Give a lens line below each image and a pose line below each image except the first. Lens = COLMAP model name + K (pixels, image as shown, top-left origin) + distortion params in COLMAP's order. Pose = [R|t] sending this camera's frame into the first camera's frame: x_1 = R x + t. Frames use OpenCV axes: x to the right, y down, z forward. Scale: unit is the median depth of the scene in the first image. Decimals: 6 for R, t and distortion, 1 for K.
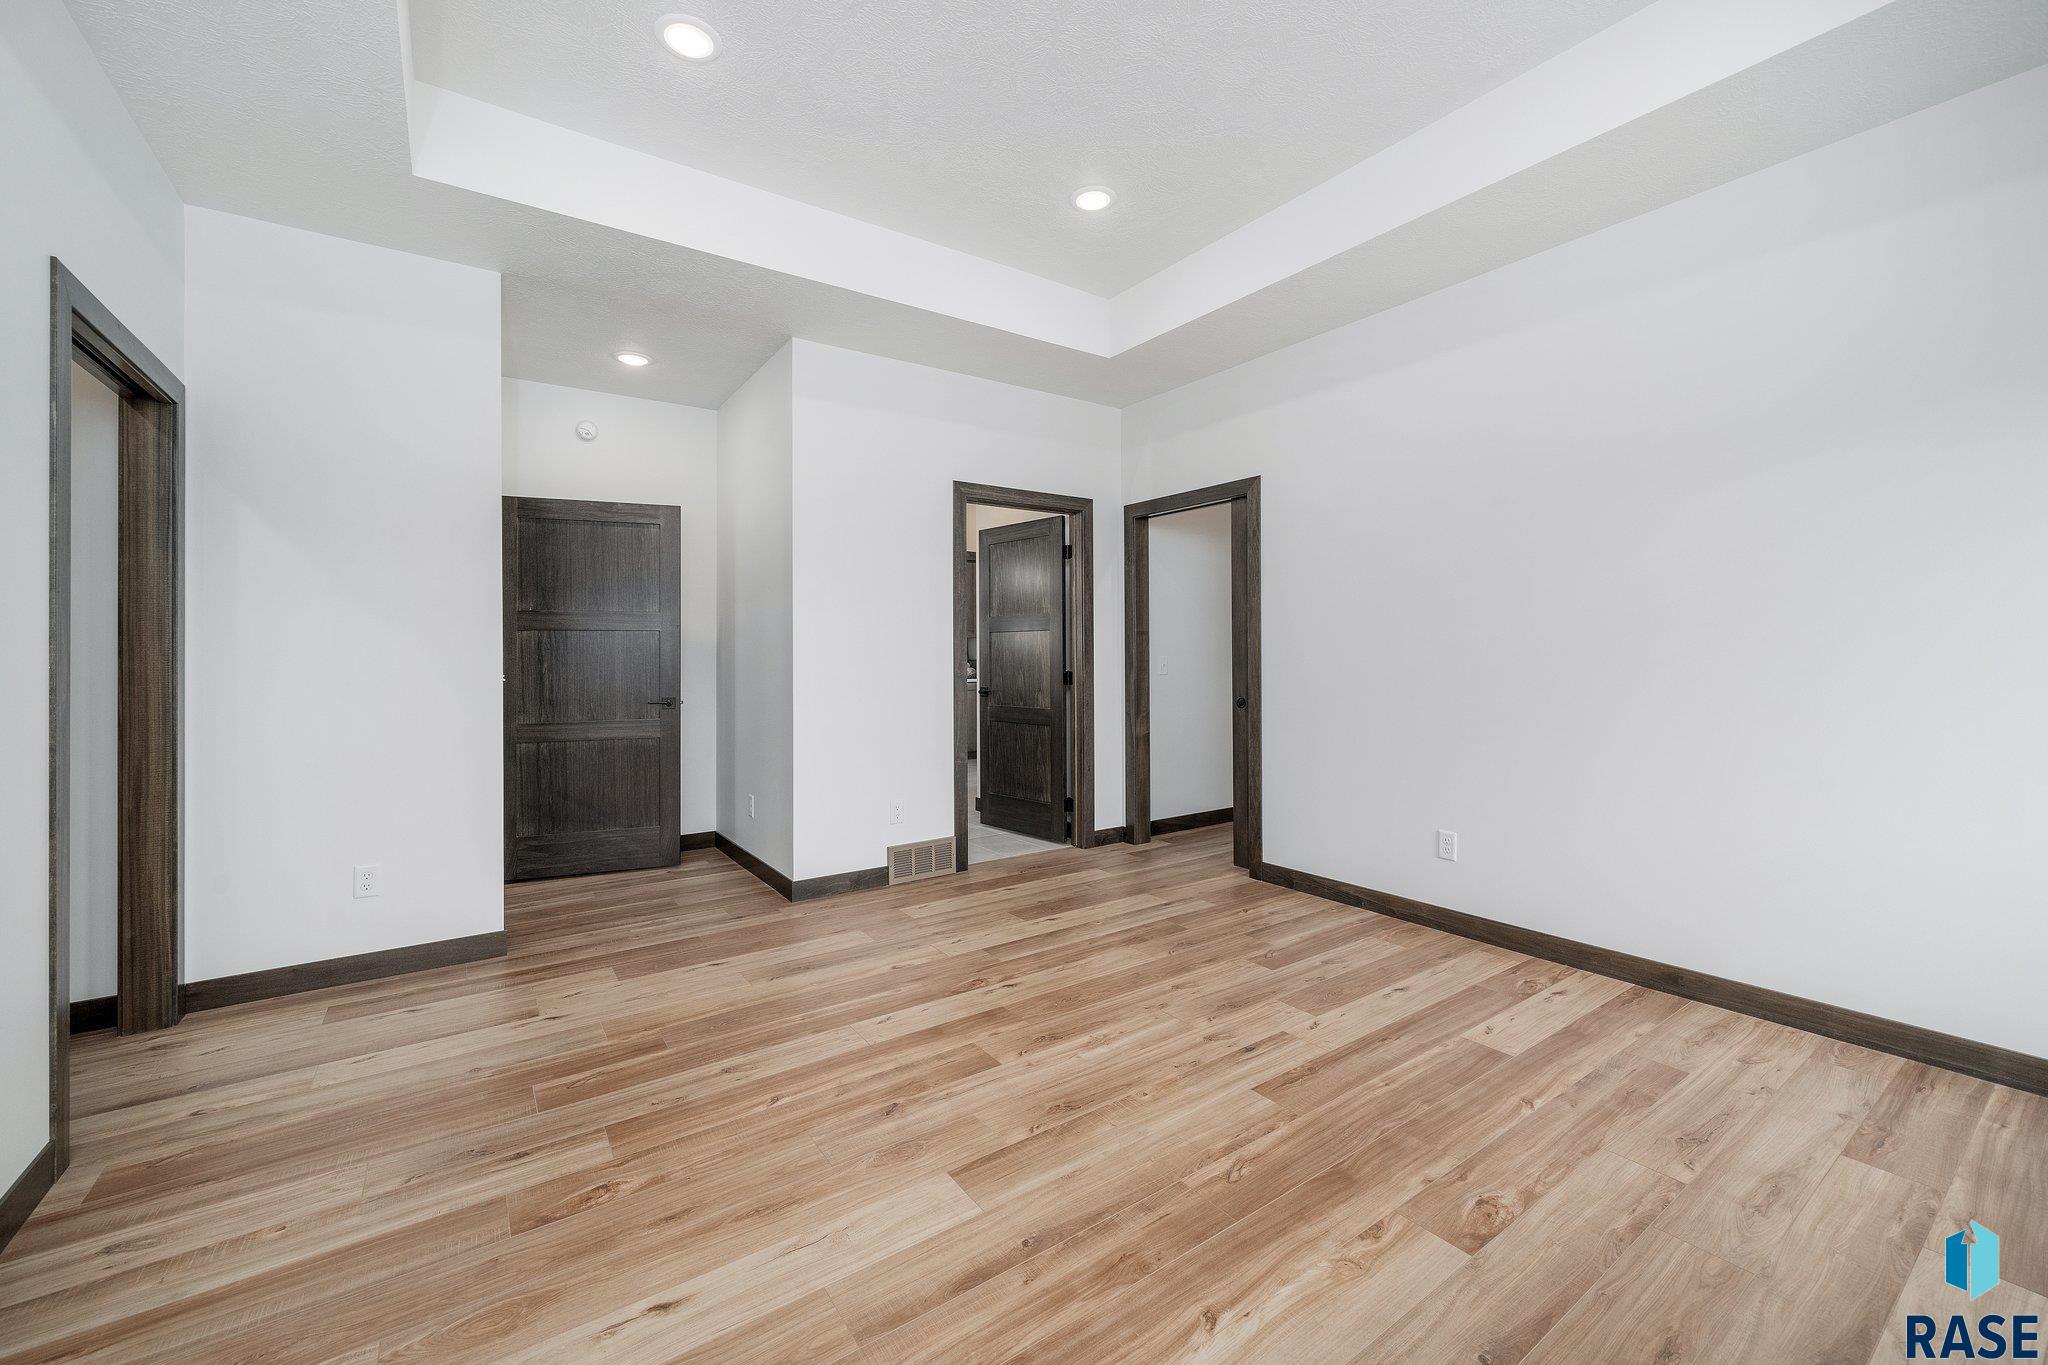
lens RADIAL K [[811.2, 0, 1021.1], [0, 811.2, 673.9], [0, 0, 1]] dist [-0.000273, 0.000198]
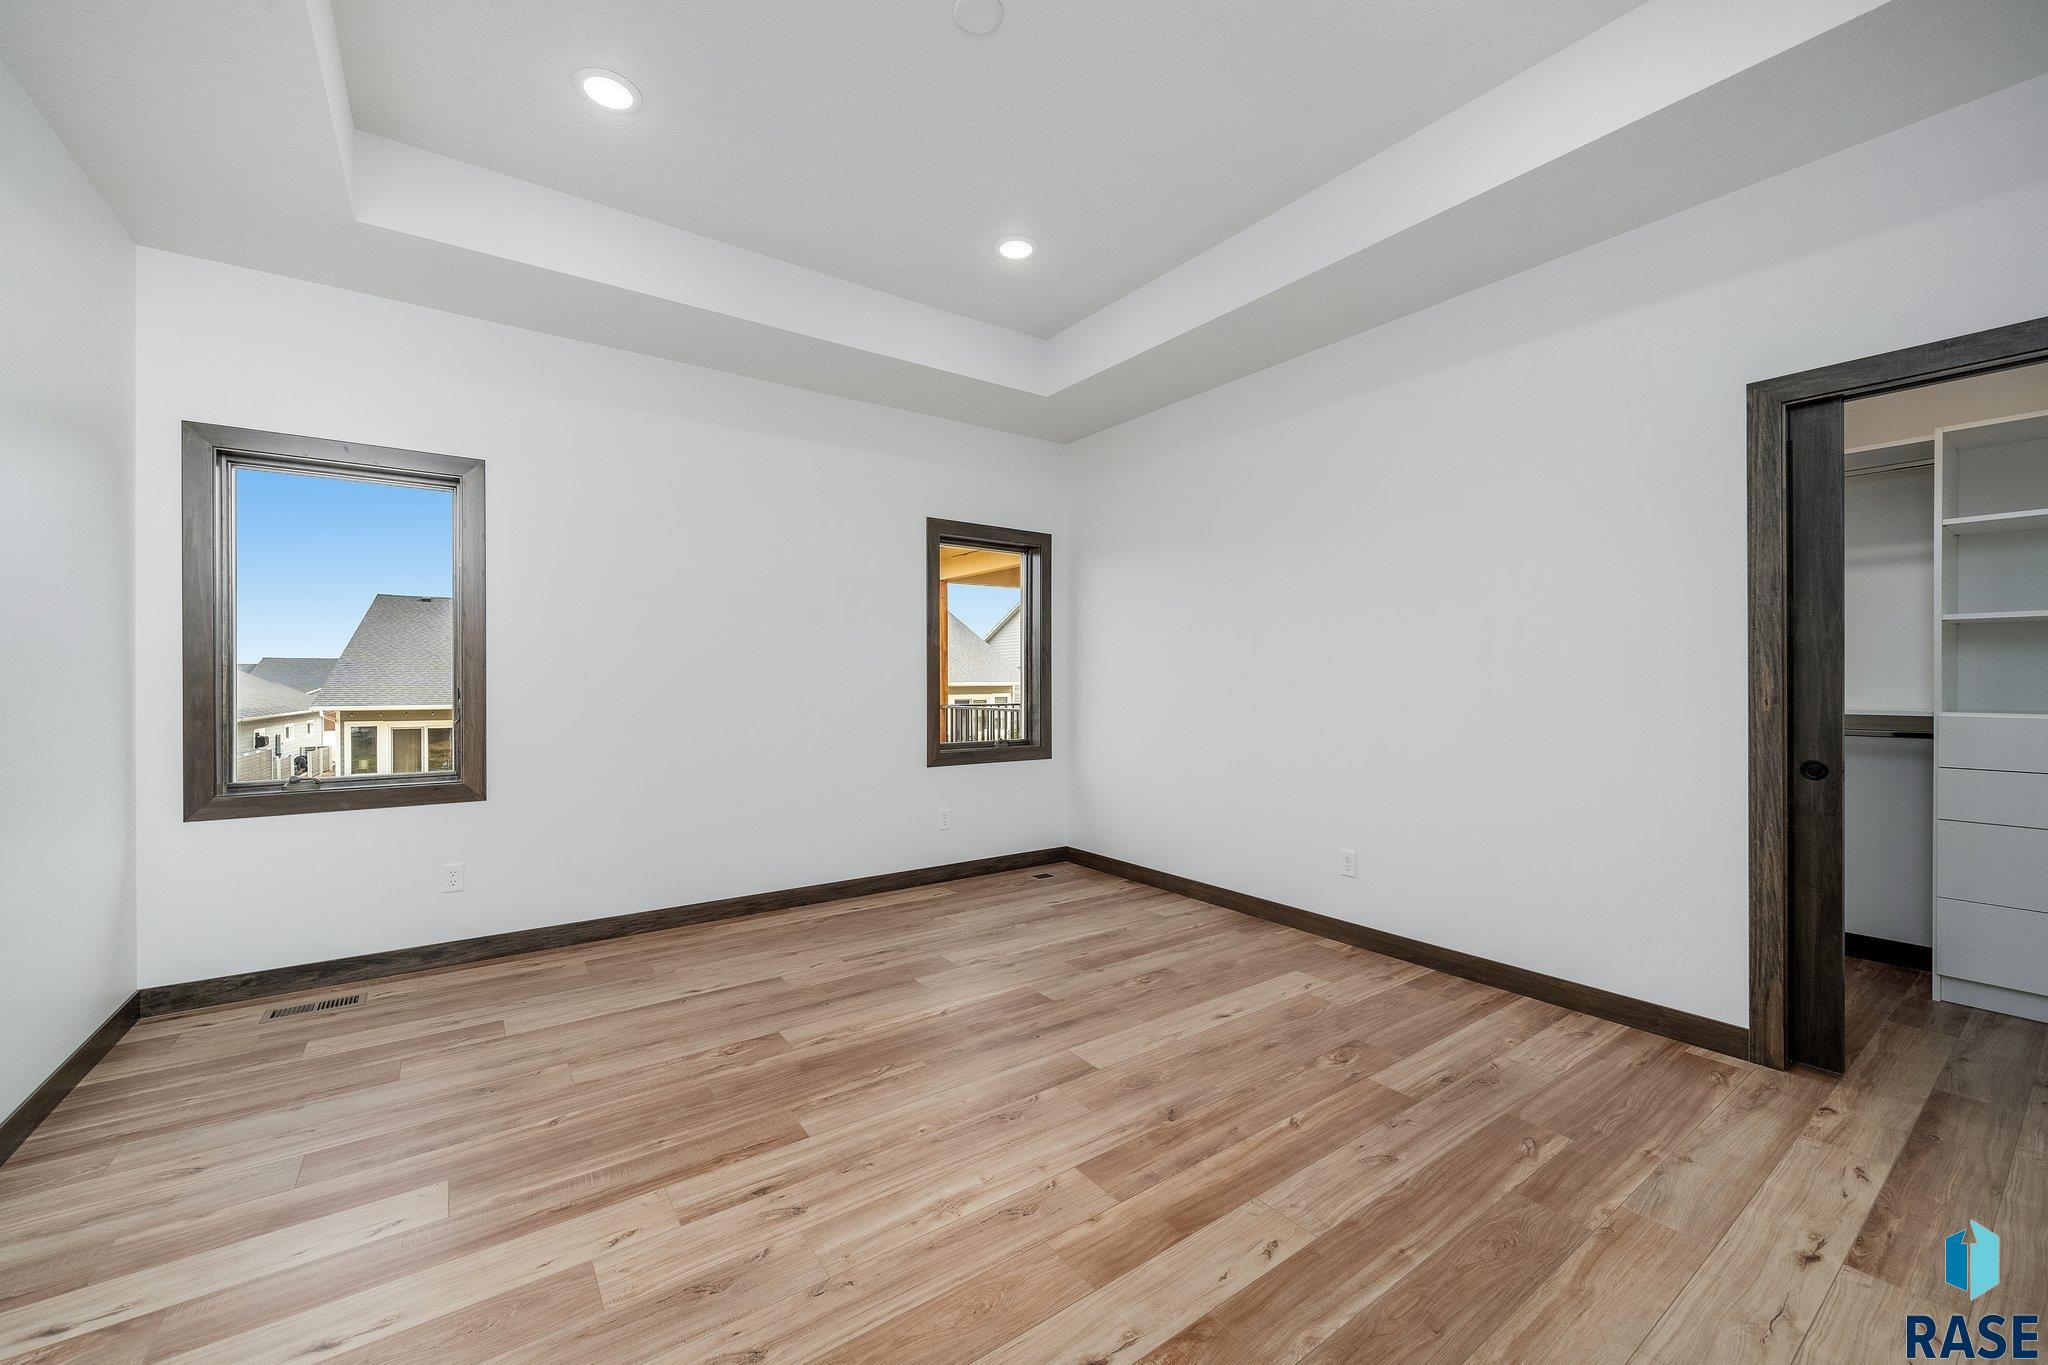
lens RADIAL K [[811.2, 0, 1021.1], [0, 811.2, 673.9], [0, 0, 1]] dist [-0.000273, 0.000198]
pose [[-0.999867, 0.008077, -0.014137, 0.043856], [0.007816, 0.999800, 0.018433, -0.052193], [0.014283, 0.018320, -0.999730, 1.993978]]
